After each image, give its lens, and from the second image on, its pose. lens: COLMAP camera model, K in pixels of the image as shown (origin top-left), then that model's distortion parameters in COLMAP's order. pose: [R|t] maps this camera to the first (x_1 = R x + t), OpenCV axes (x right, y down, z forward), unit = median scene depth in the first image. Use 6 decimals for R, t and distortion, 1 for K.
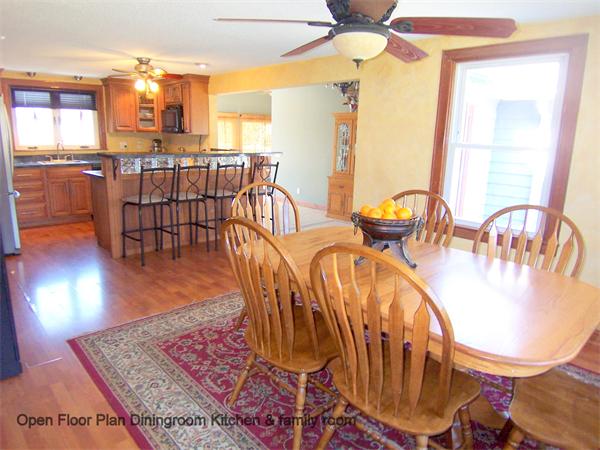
lens RADIAL K [[406.7, 0, 296.5], [0, 406.7, 221.1], [0, 0, 1]] dist [-0.027443, -0.011135]
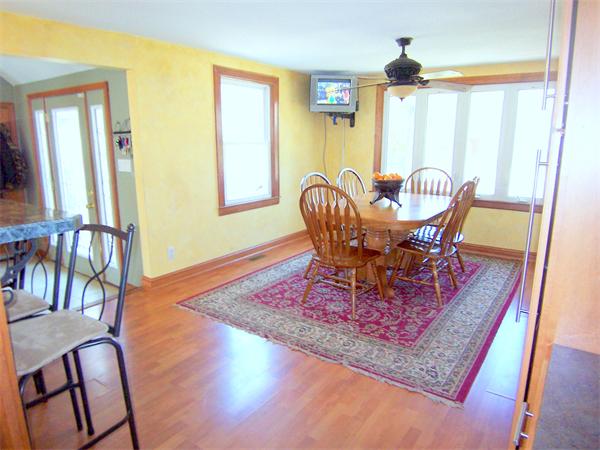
lens RADIAL K [[406.7, 0, 298.2], [0, 406.7, 223.6], [0, 0, 1]] dist [-0.027443, -0.011135]
pose [[-0.215783, -0.219085, 0.951546, -1.189893], [0.206473, 0.942230, 0.263762, -0.308885], [-0.954362, 0.253384, -0.158082, 1.364541]]
